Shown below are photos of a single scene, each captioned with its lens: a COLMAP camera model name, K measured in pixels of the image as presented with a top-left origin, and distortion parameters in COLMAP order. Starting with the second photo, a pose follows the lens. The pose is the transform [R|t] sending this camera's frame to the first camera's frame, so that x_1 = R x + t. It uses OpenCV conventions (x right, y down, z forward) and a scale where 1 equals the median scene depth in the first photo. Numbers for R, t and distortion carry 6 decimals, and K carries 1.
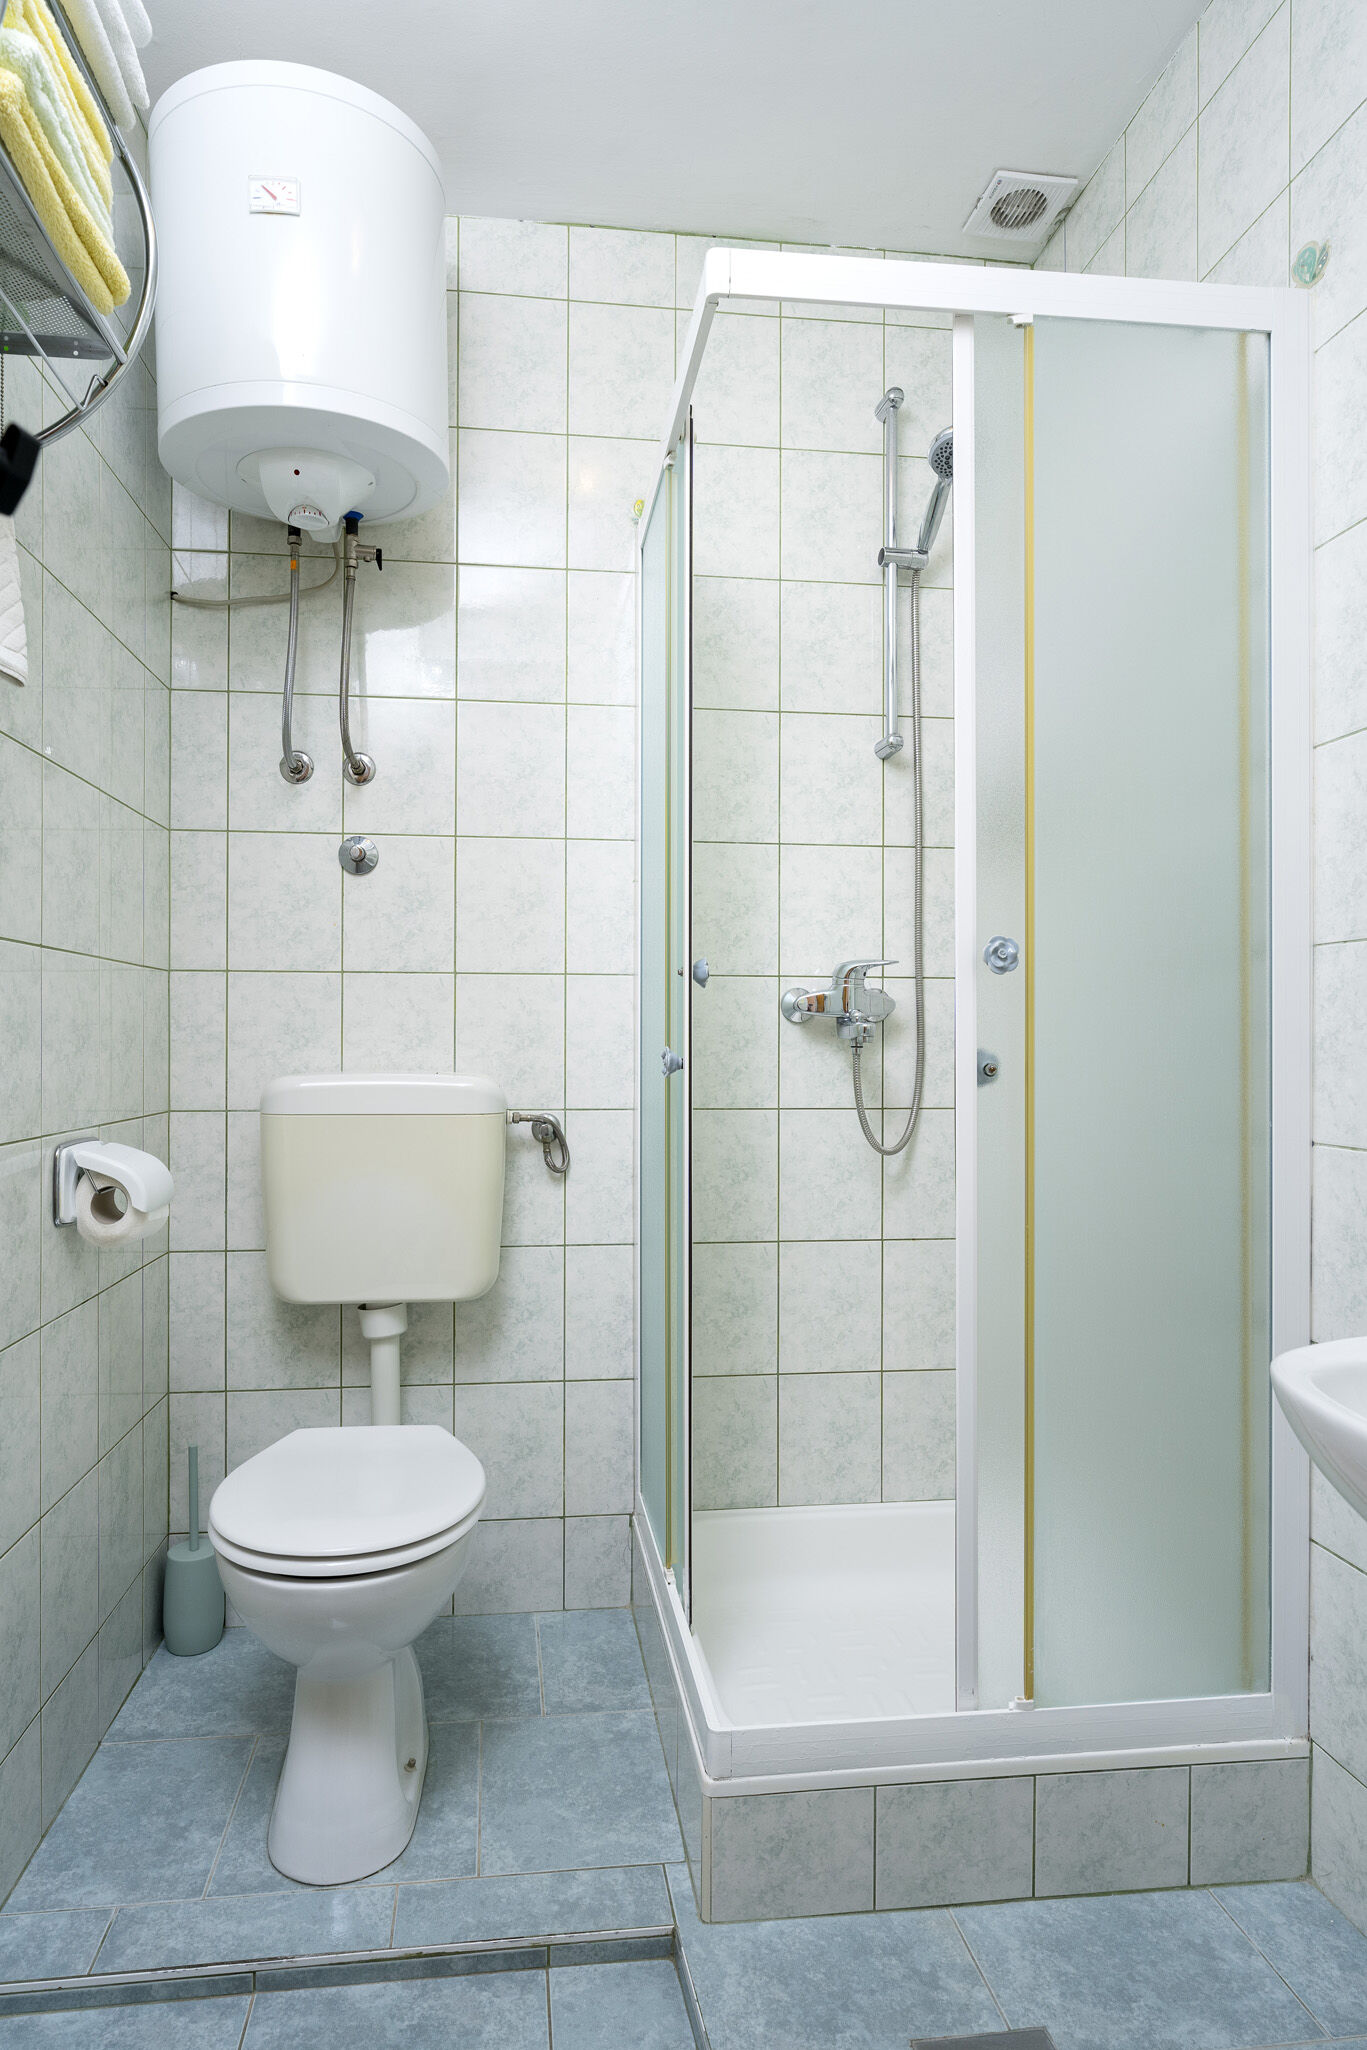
lens RADIAL K [[1134.4, 0, 633.9], [0, 1134.4, 1035.1], [0, 0, 1]] dist [-0.002868, 0.003102]
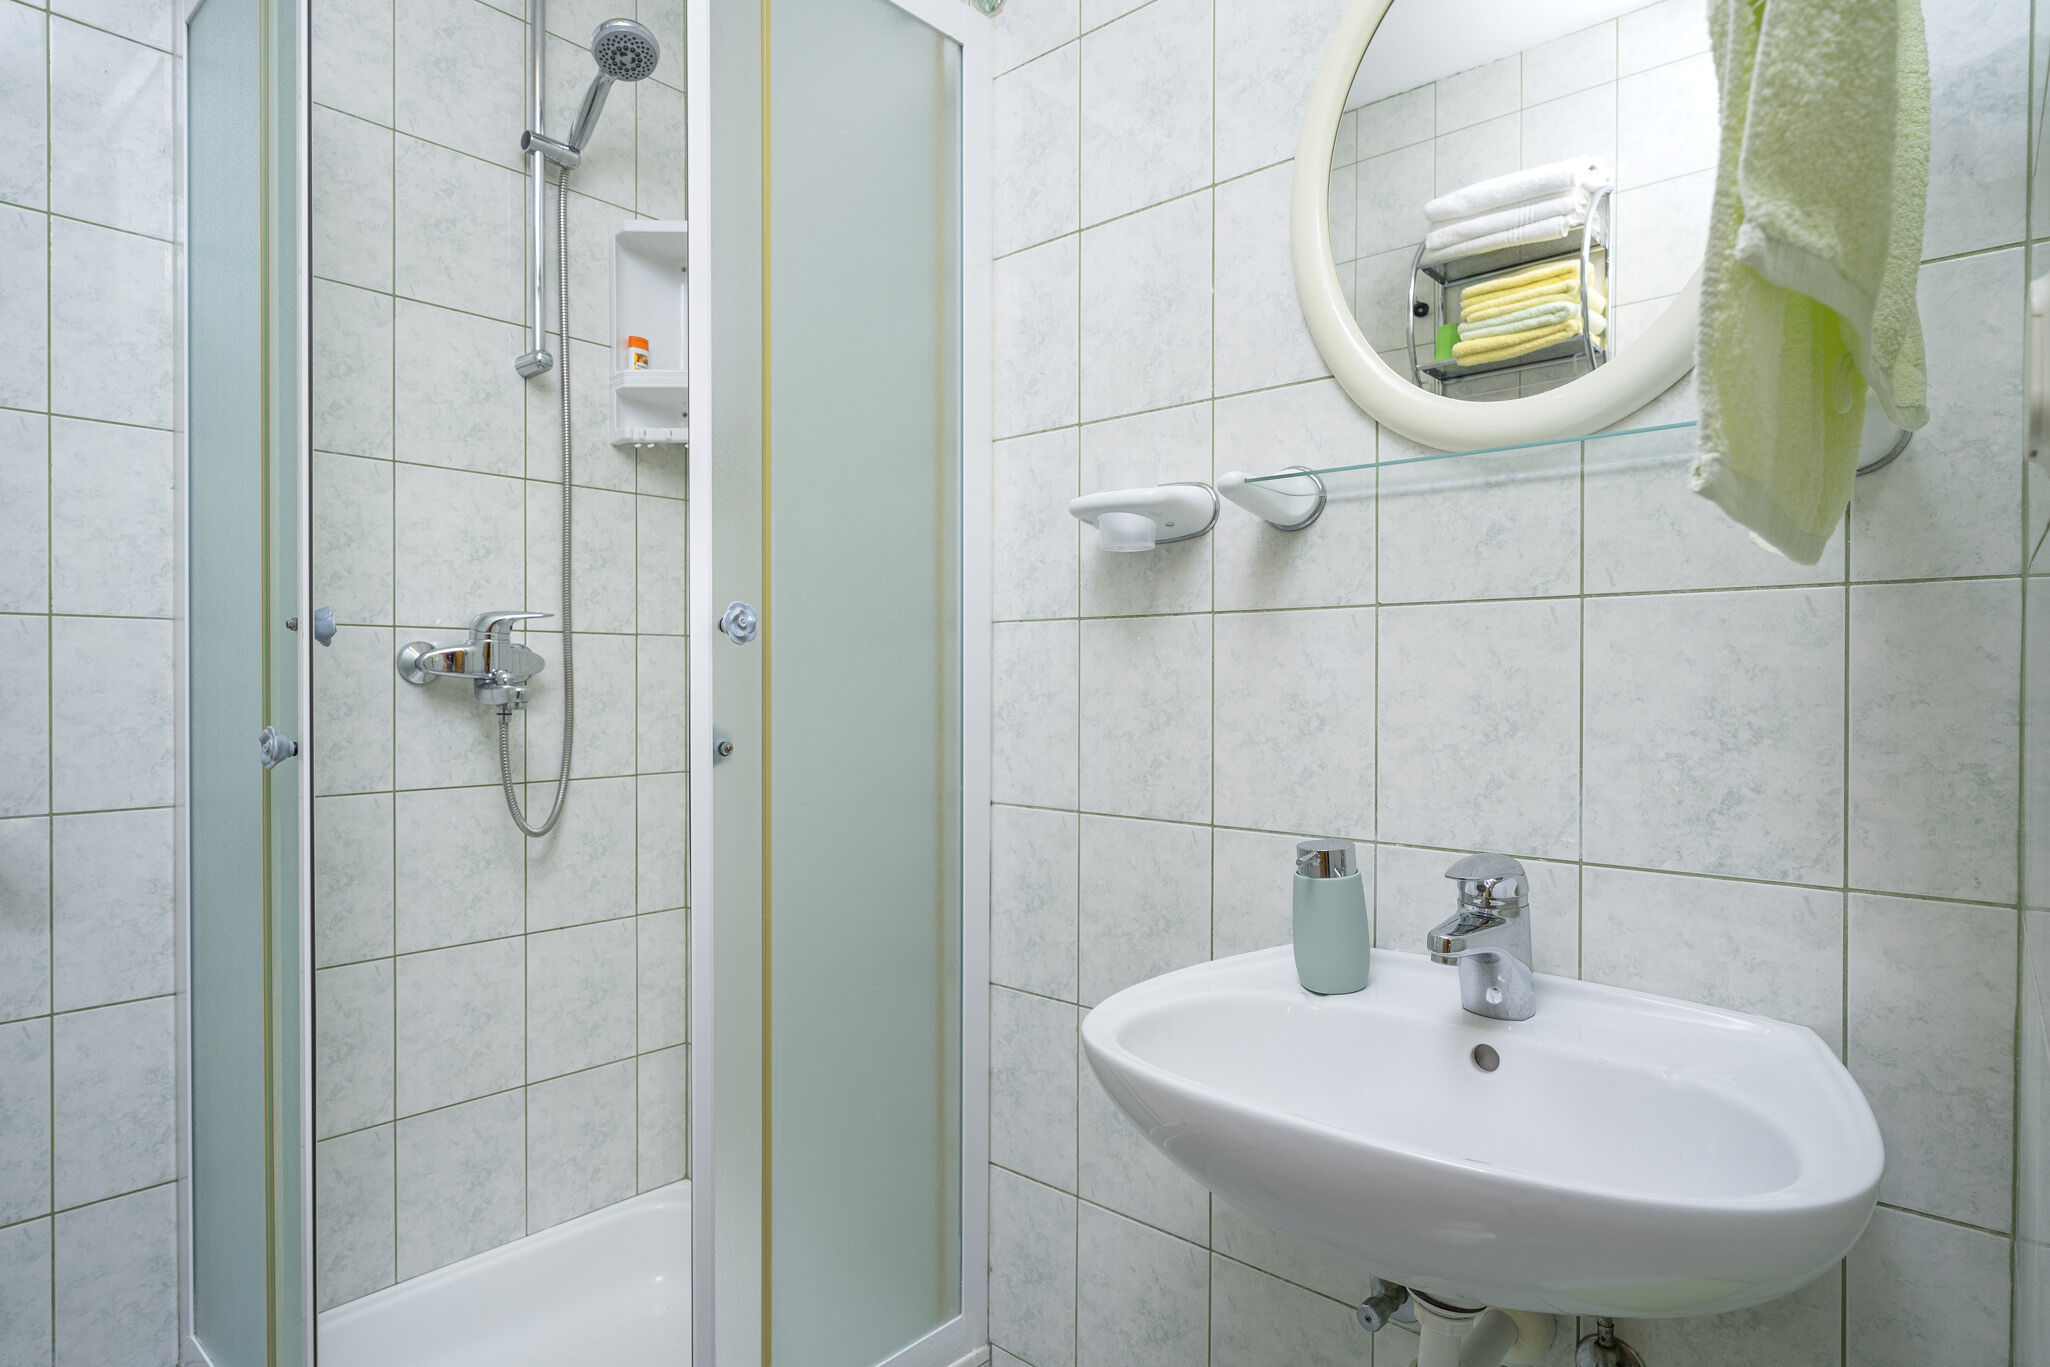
lens RADIAL K [[1134.4, 0, 1005.1], [0, 1134.4, 687.9], [0, 0, 1]] dist [-0.002868, 0.003102]
pose [[0.750800, -0.005581, 0.660506, -0.078054], [-0.003085, 0.999924, 0.011955, -0.019410], [-0.660522, -0.011014, 0.750726, 0.112858]]
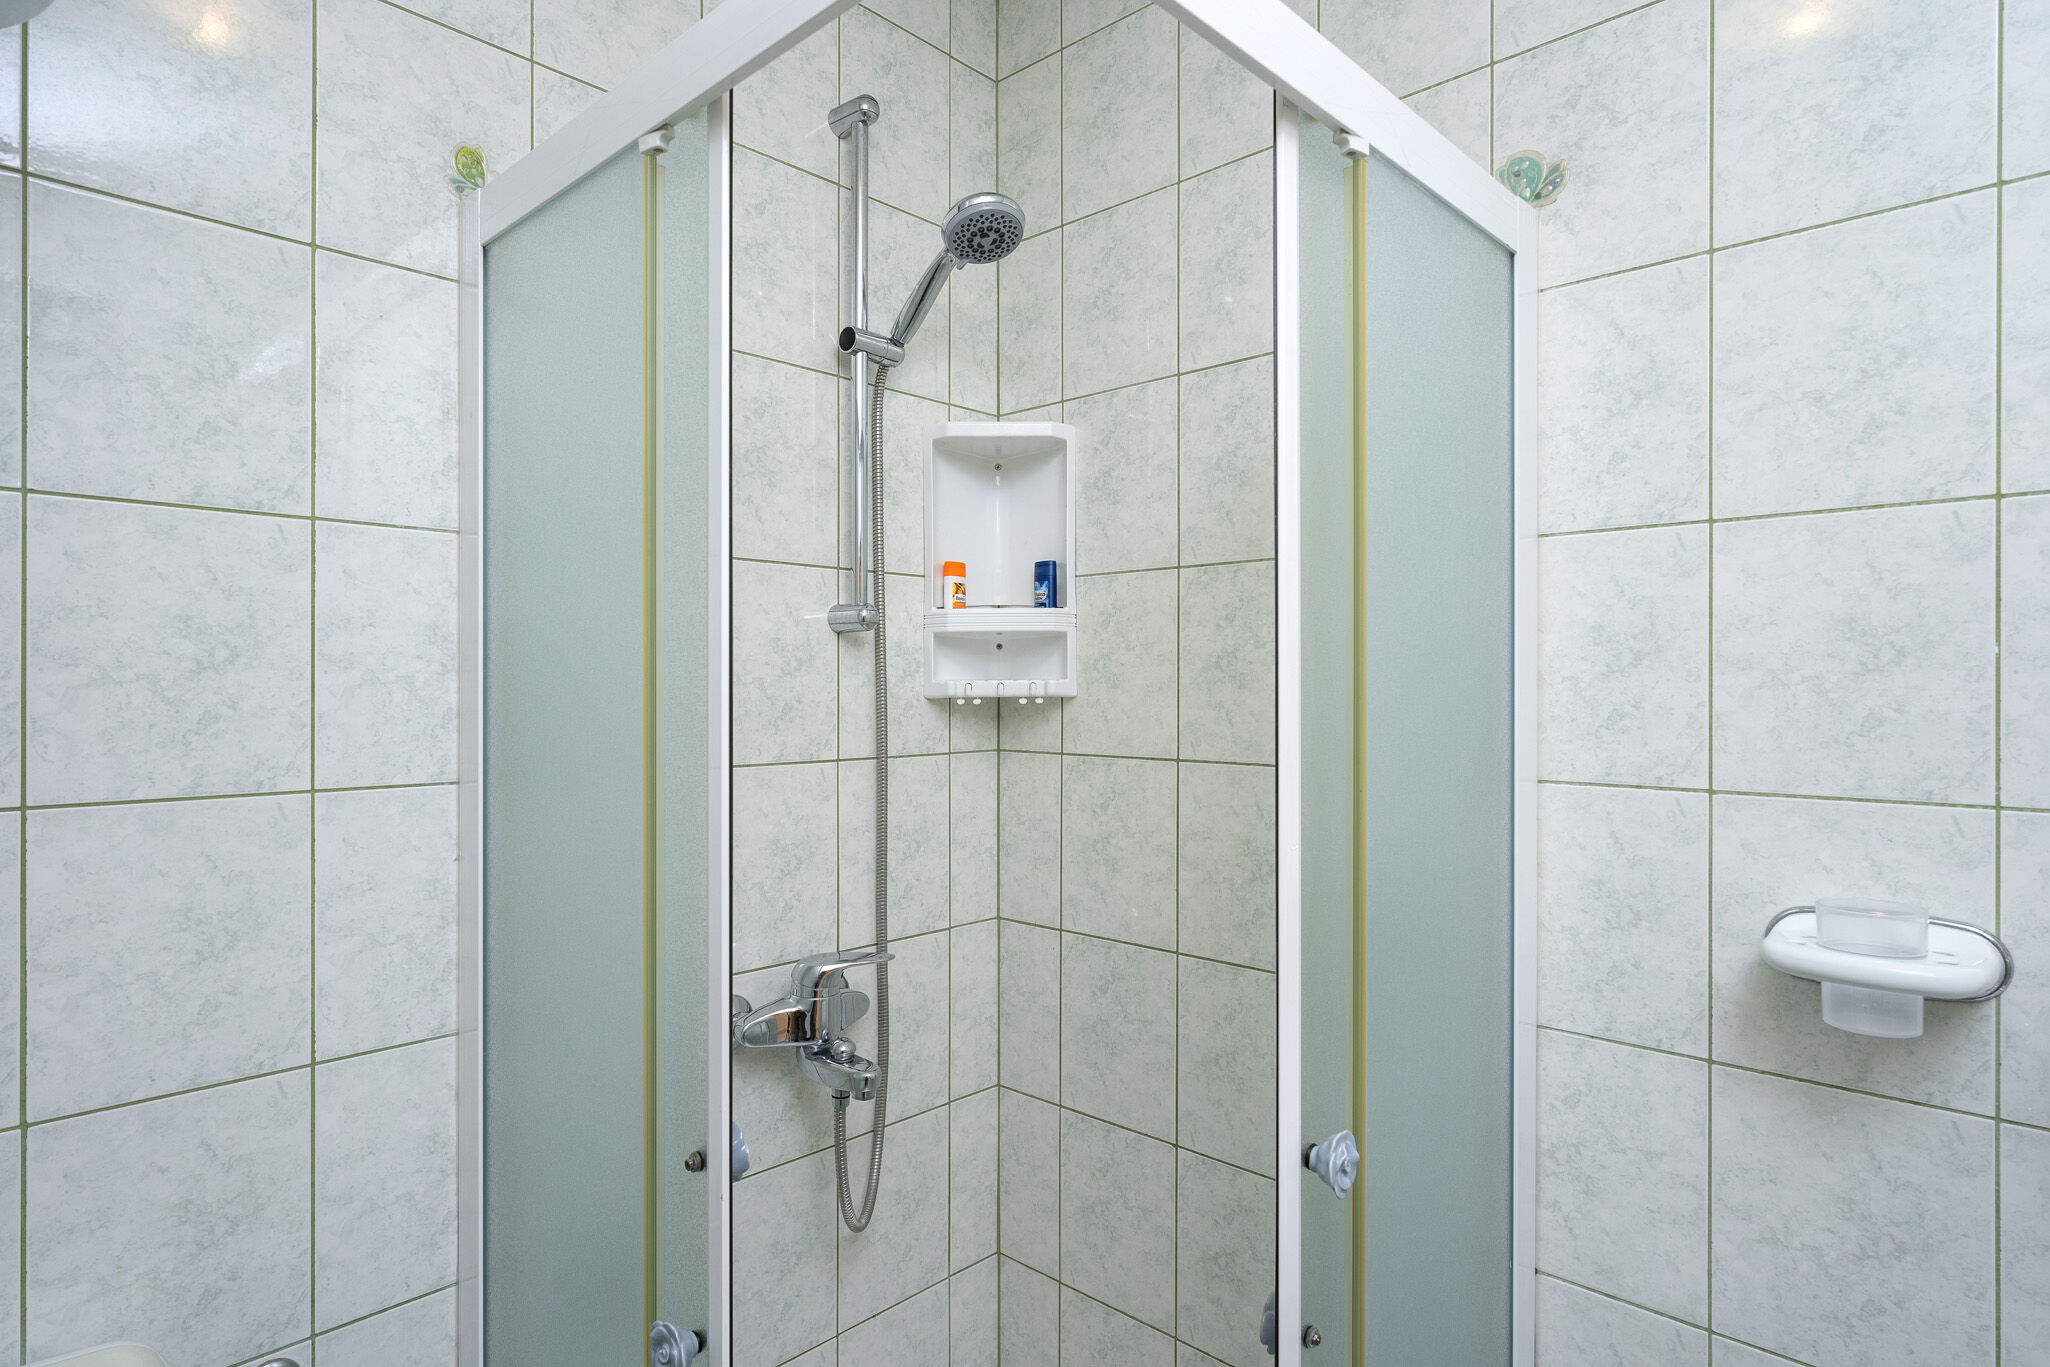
lens RADIAL K [[1134.4, 0, 1010.0], [0, 1134.4, 691.6], [0, 0, 1]] dist [-0.002868, 0.003102]
pose [[0.770251, -0.002833, 0.637735, -0.138494], [-0.002966, 0.999963, 0.008025, -0.217722], [-0.637734, -0.008073, 0.770214, 0.416587]]
